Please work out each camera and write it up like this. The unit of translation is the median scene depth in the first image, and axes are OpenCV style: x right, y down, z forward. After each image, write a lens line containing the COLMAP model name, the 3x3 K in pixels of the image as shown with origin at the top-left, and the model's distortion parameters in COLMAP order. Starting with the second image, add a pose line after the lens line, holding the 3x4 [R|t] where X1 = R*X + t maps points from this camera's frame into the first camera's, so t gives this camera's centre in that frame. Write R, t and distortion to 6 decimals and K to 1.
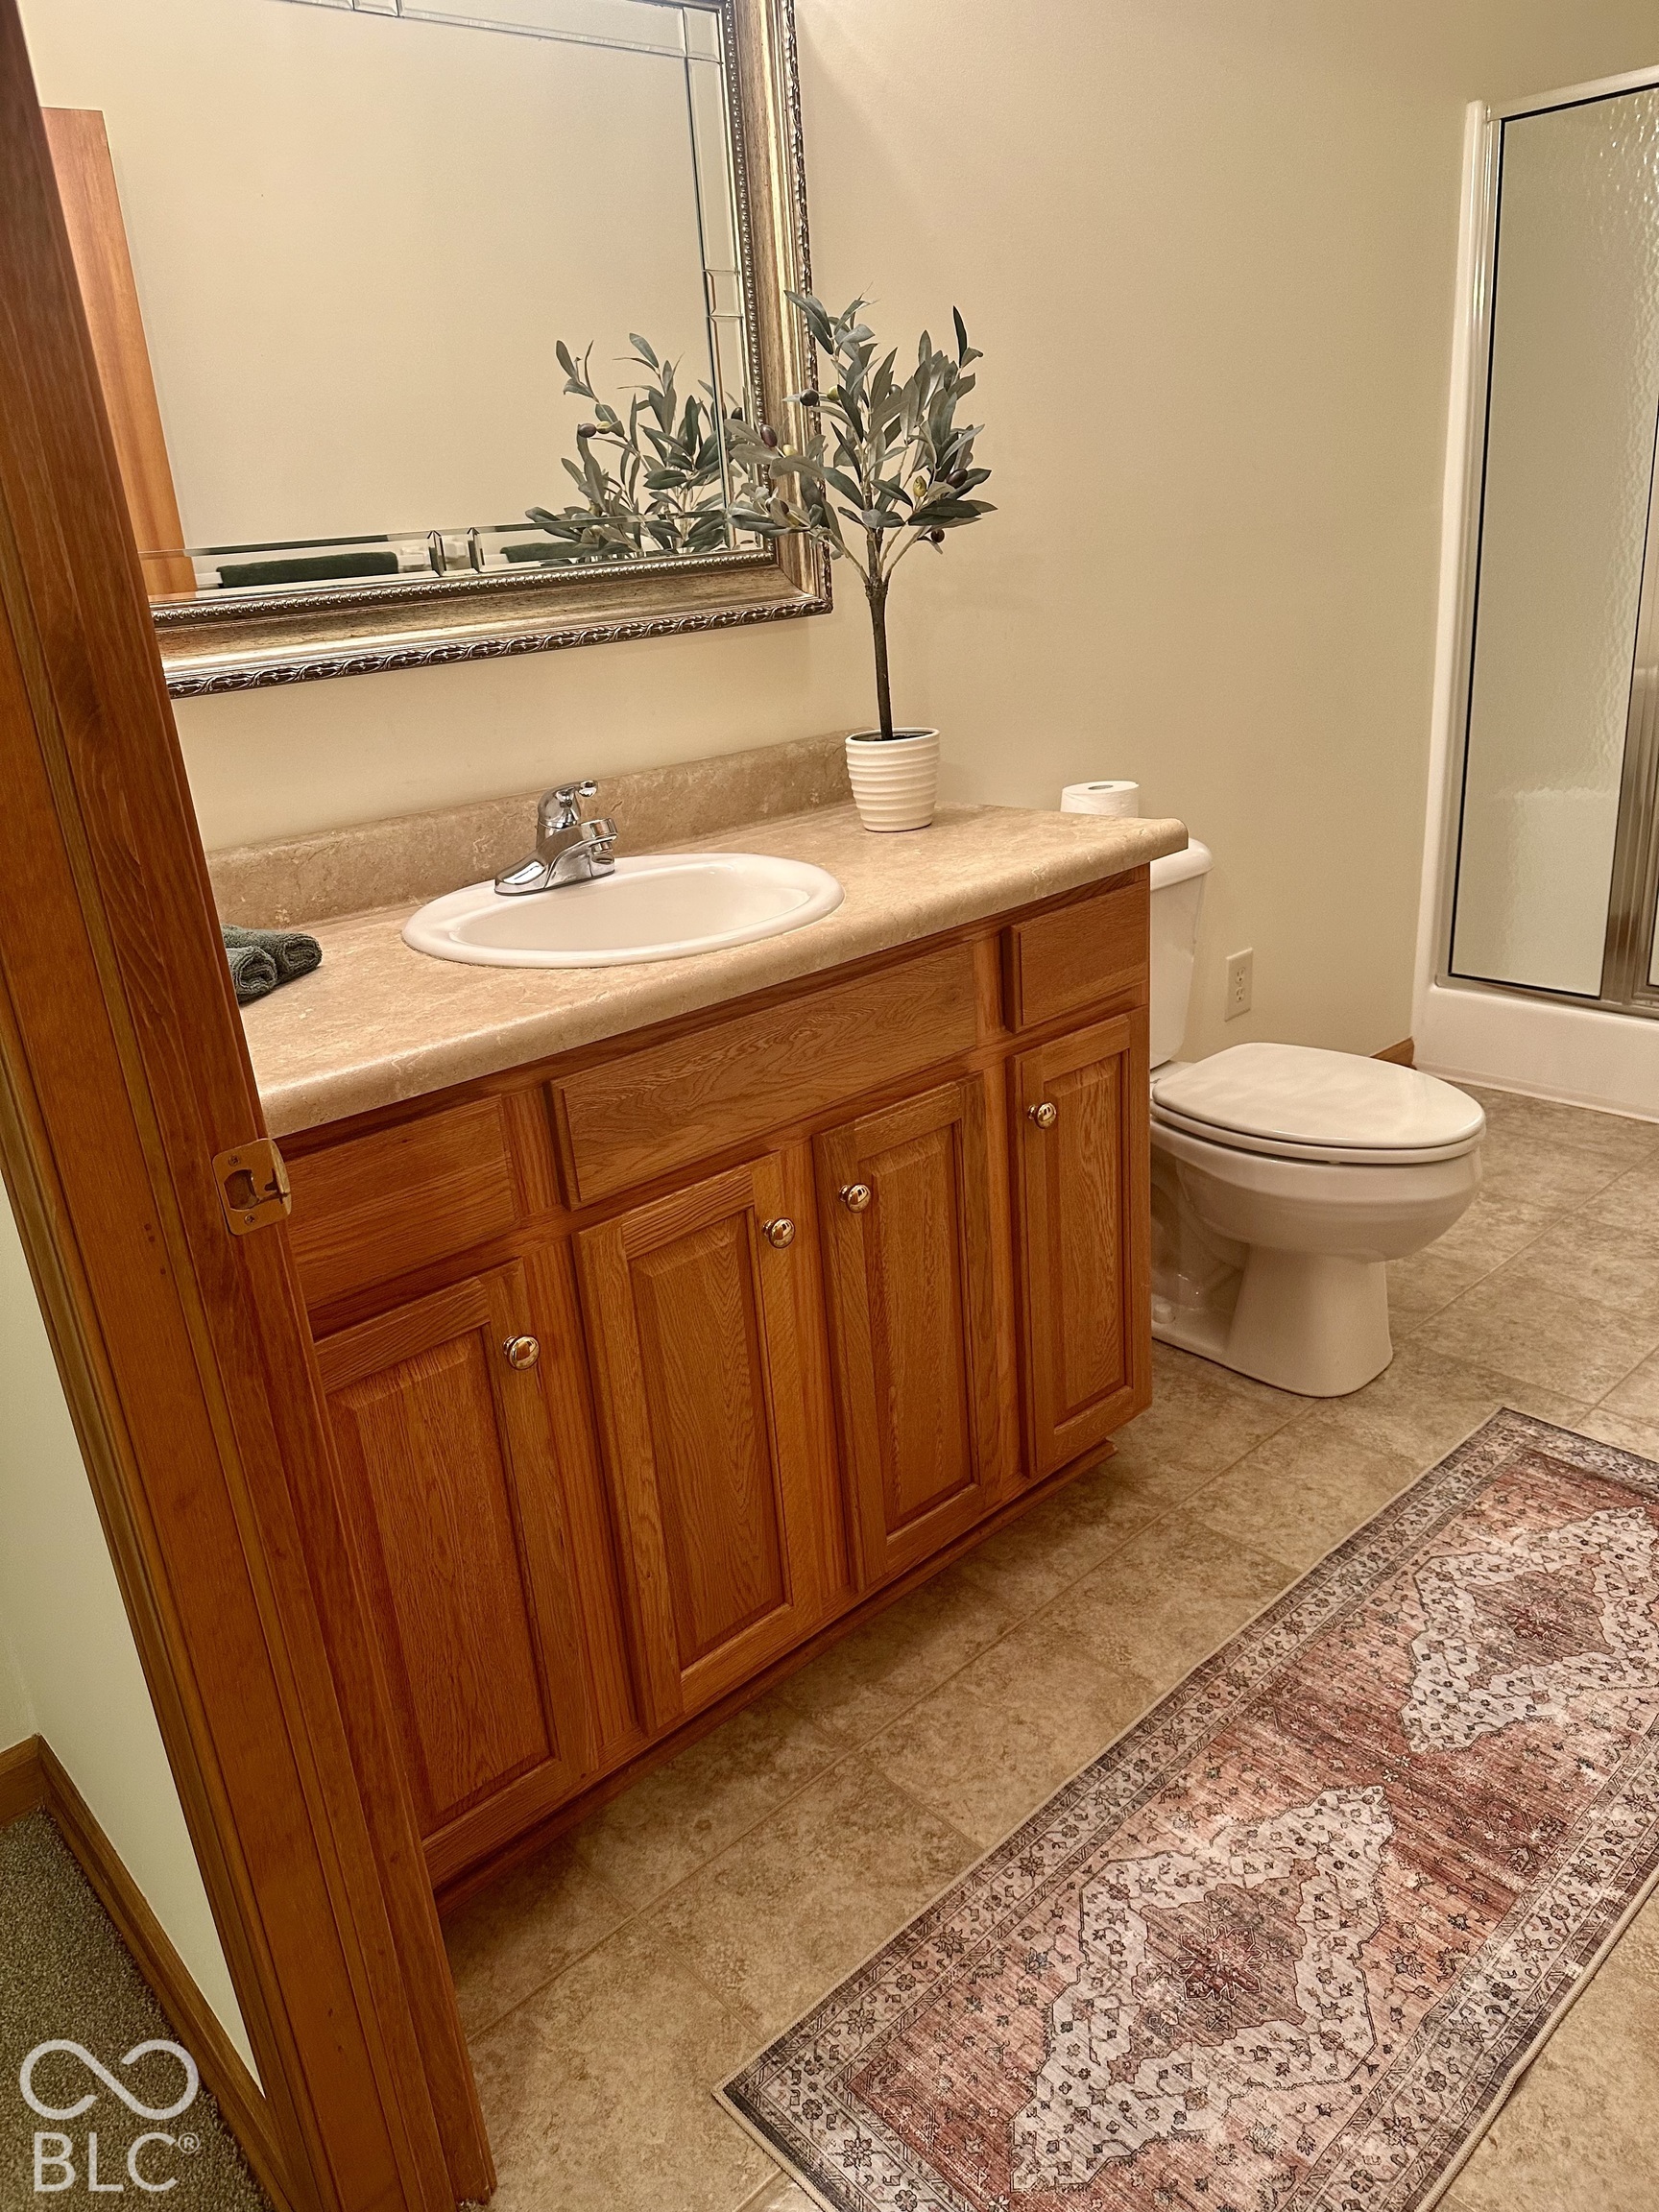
lens RADIAL K [[1580.5, 0, 840.8], [0, 1580.5, 1099.9], [0, 0, 1]] dist [0.082744, -0.096655]
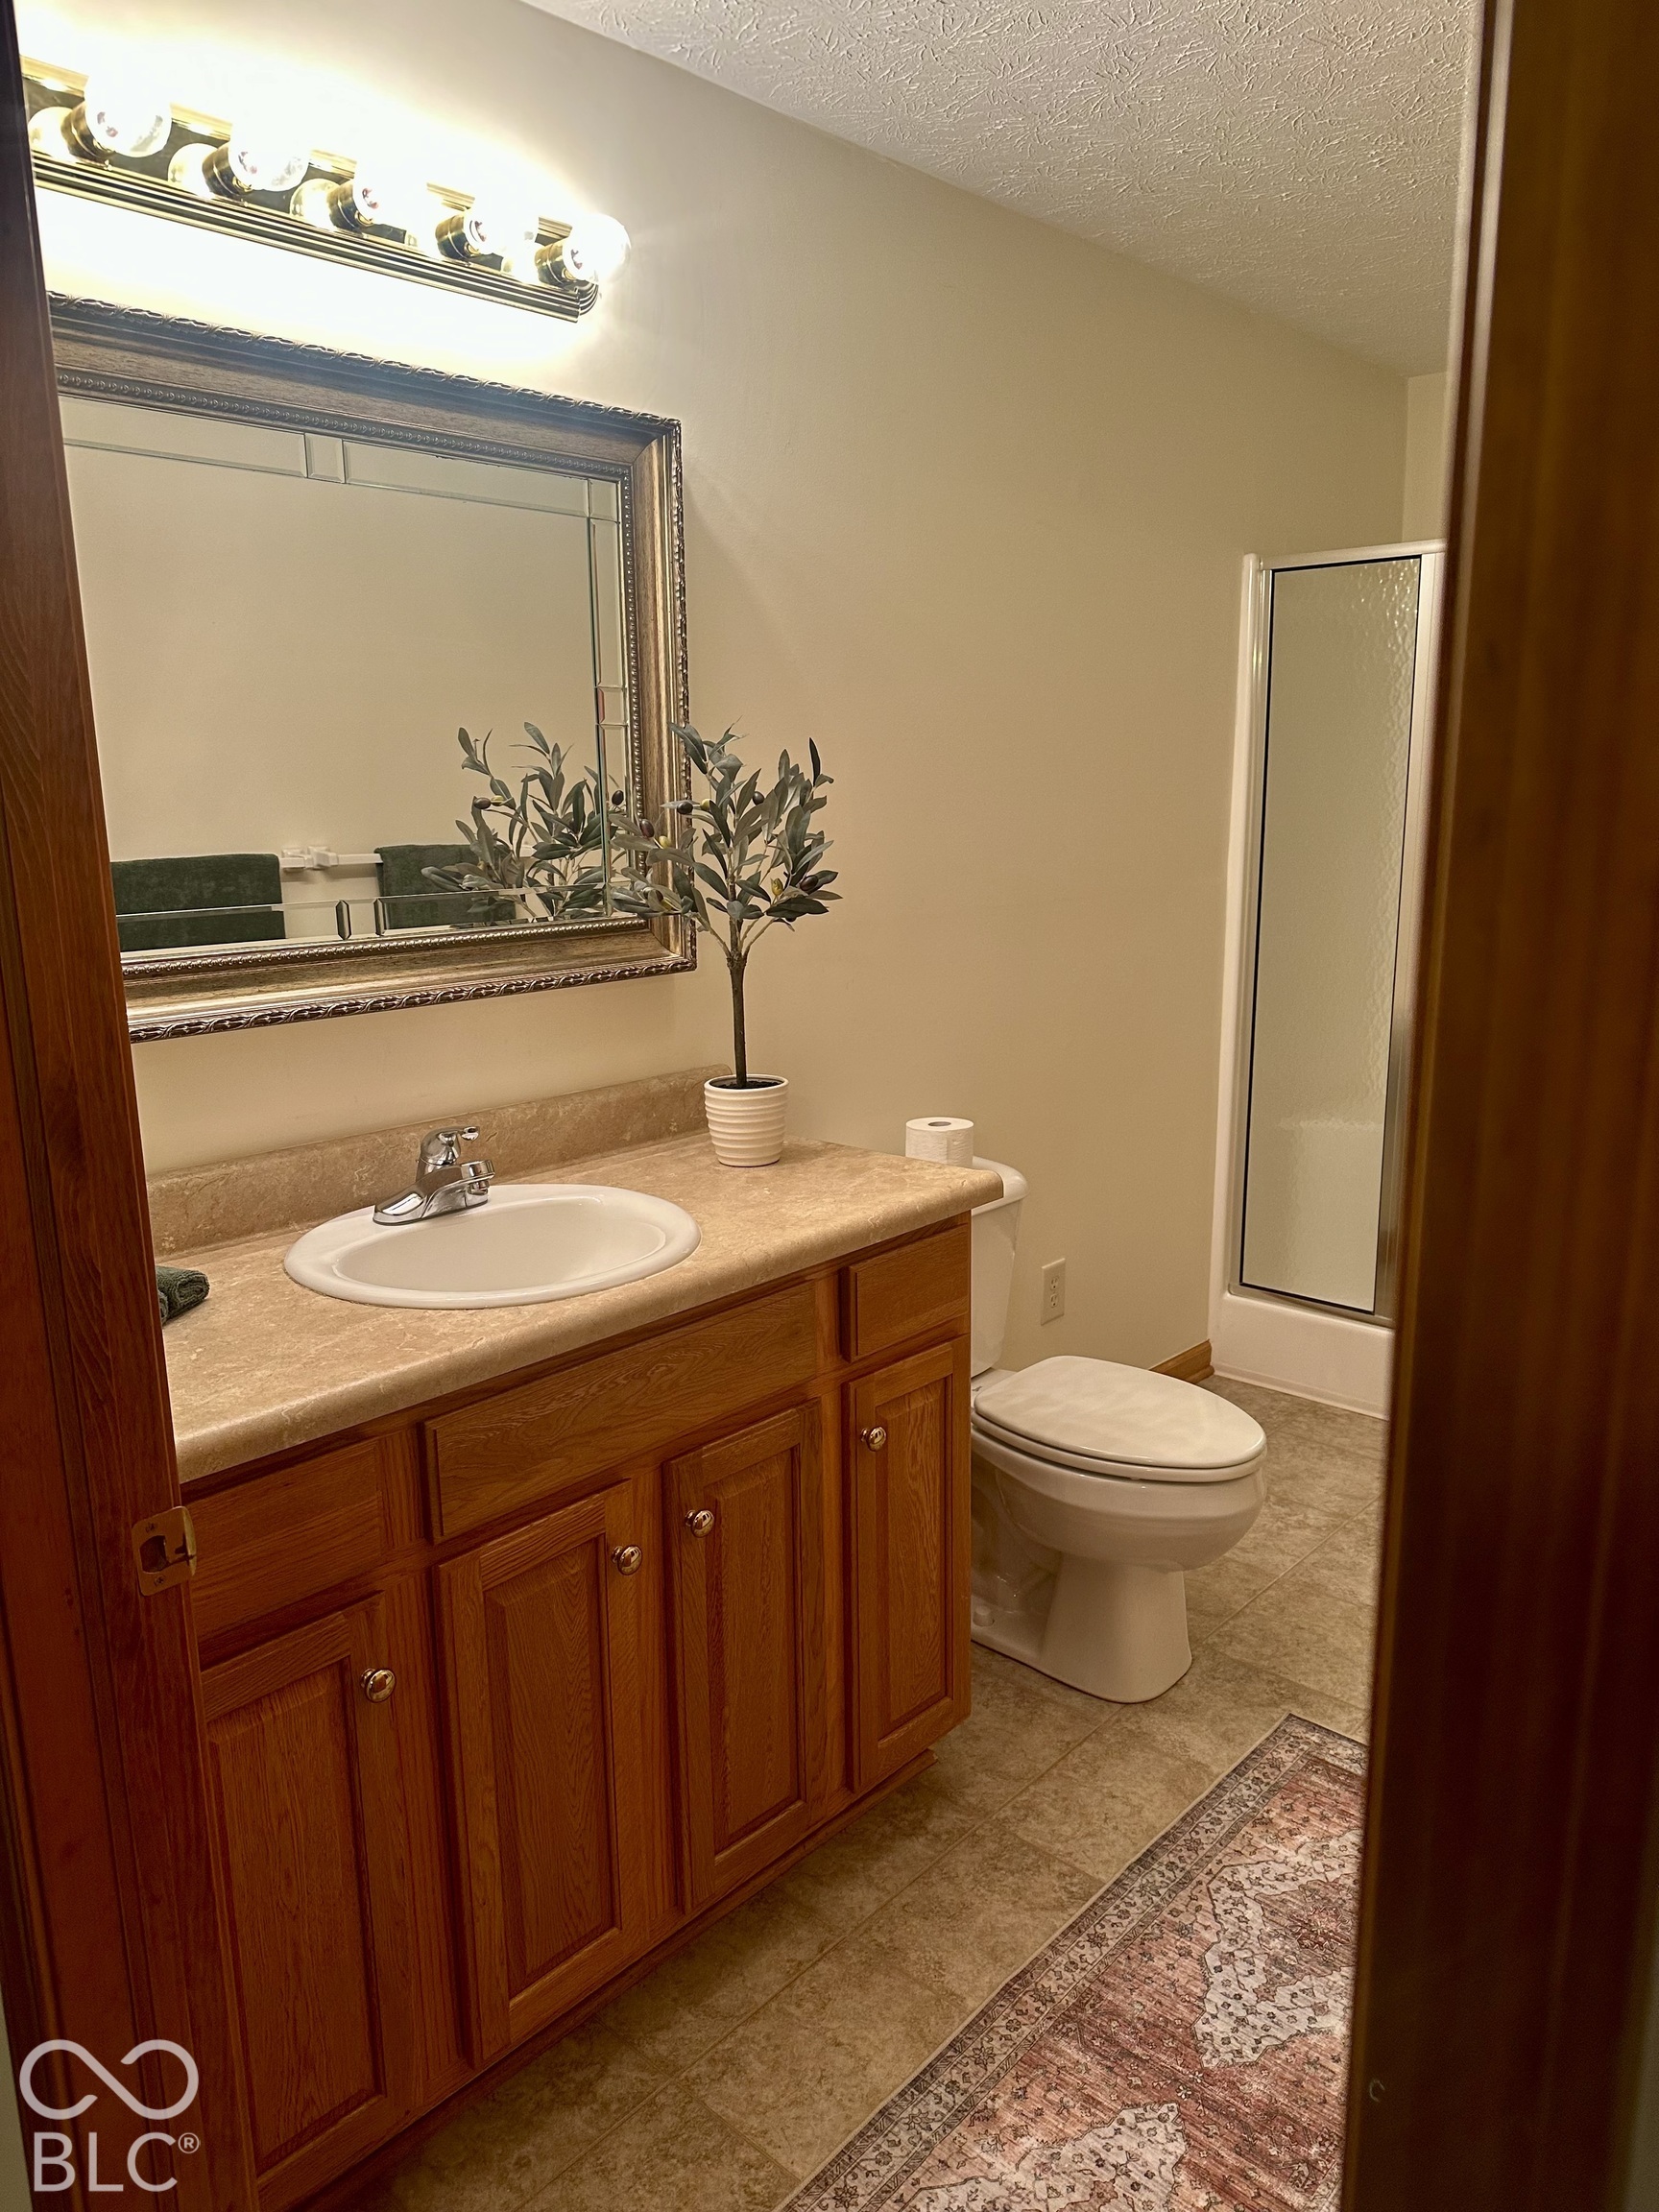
lens RADIAL K [[1562.7, 0, 835.9], [0, 1562.7, 1125.7], [0, 0, 1]] dist [0.074224, -0.064525]
pose [[0.994347, 0.039548, 0.098541, -0.013457], [-0.025092, 0.989283, -0.143835, -0.048531], [-0.103174, 0.140550, 0.984683, -0.092509]]
